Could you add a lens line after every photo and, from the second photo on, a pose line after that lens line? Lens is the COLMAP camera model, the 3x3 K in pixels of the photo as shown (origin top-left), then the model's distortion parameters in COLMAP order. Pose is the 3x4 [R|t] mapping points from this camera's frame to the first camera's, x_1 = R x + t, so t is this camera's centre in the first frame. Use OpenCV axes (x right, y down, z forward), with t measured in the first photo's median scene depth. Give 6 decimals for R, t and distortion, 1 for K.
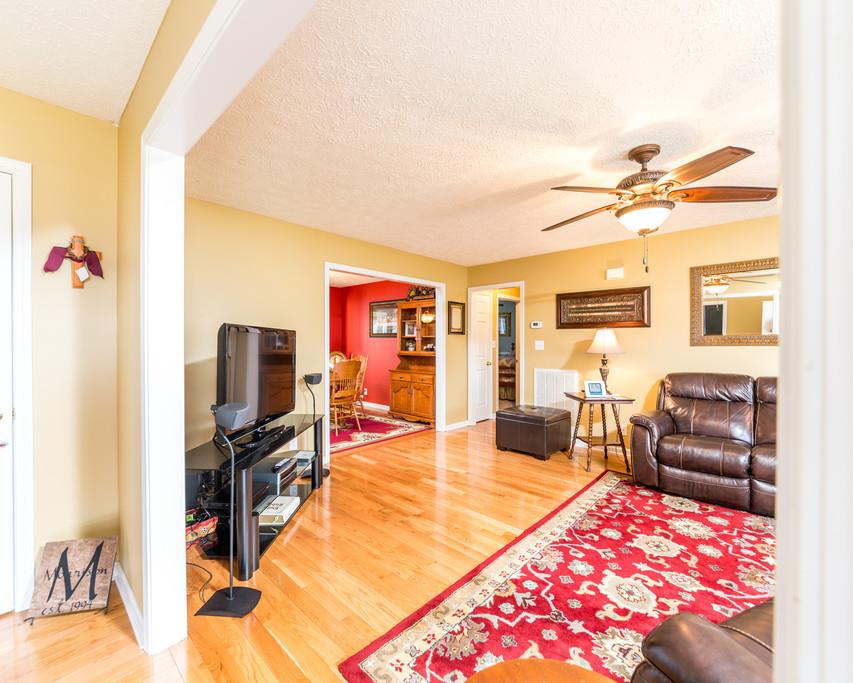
lens RADIAL K [[372.7, 0, 428.9], [0, 372.7, 337.8], [0, 0, 1]] dist [-0.003422, -0.000663]
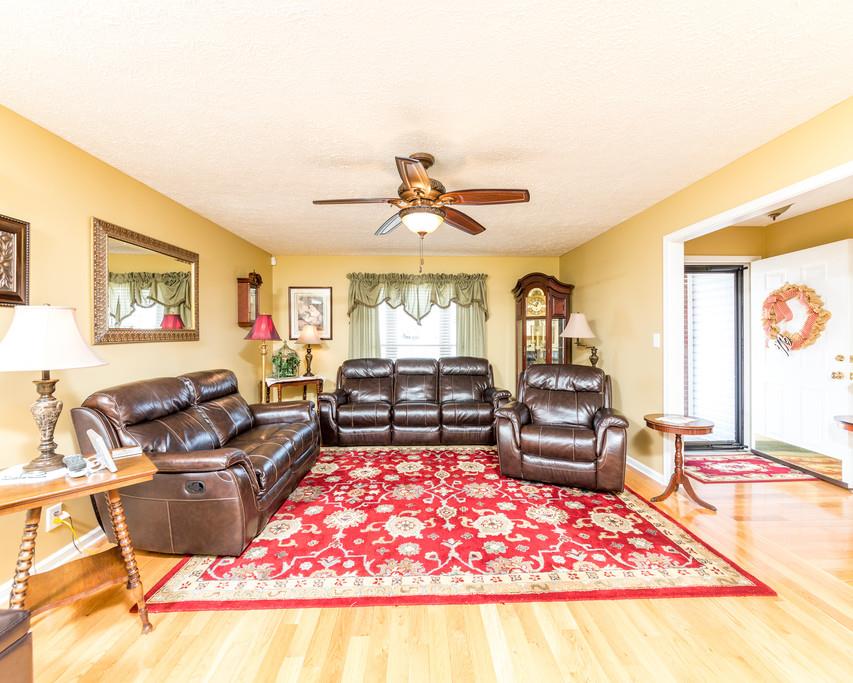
lens RADIAL K [[356.2, 0, 427.7], [0, 356.2, 336.3], [0, 0, 1]] dist [-0.001432, -0.000343]
pose [[-0.703368, -0.001013, 0.710825, -0.177065], [-0.003448, 0.999992, -0.001986, 0.014285], [-0.710818, -0.003848, -0.703366, 1.808248]]
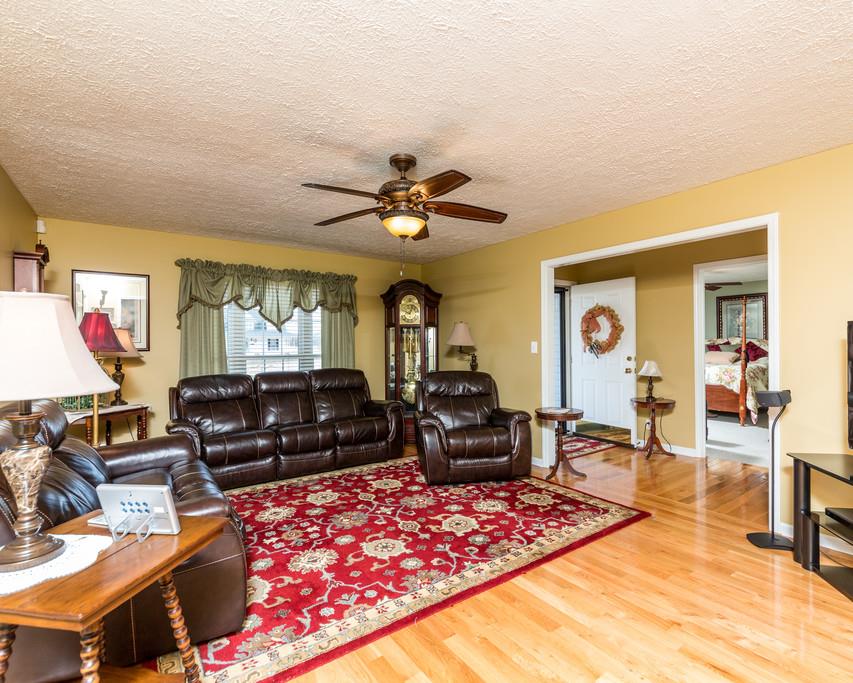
lens RADIAL K [[426.4, 0, 426.5], [0, 426.4, 341.5], [0, 0, 1]] dist [0.005233, -0.000016]
pose [[-0.977802, 0.007020, 0.209415, 0.279645], [0.004083, 0.999887, -0.014455, 0.025030], [-0.209493, -0.013279, -0.977720, 2.265937]]
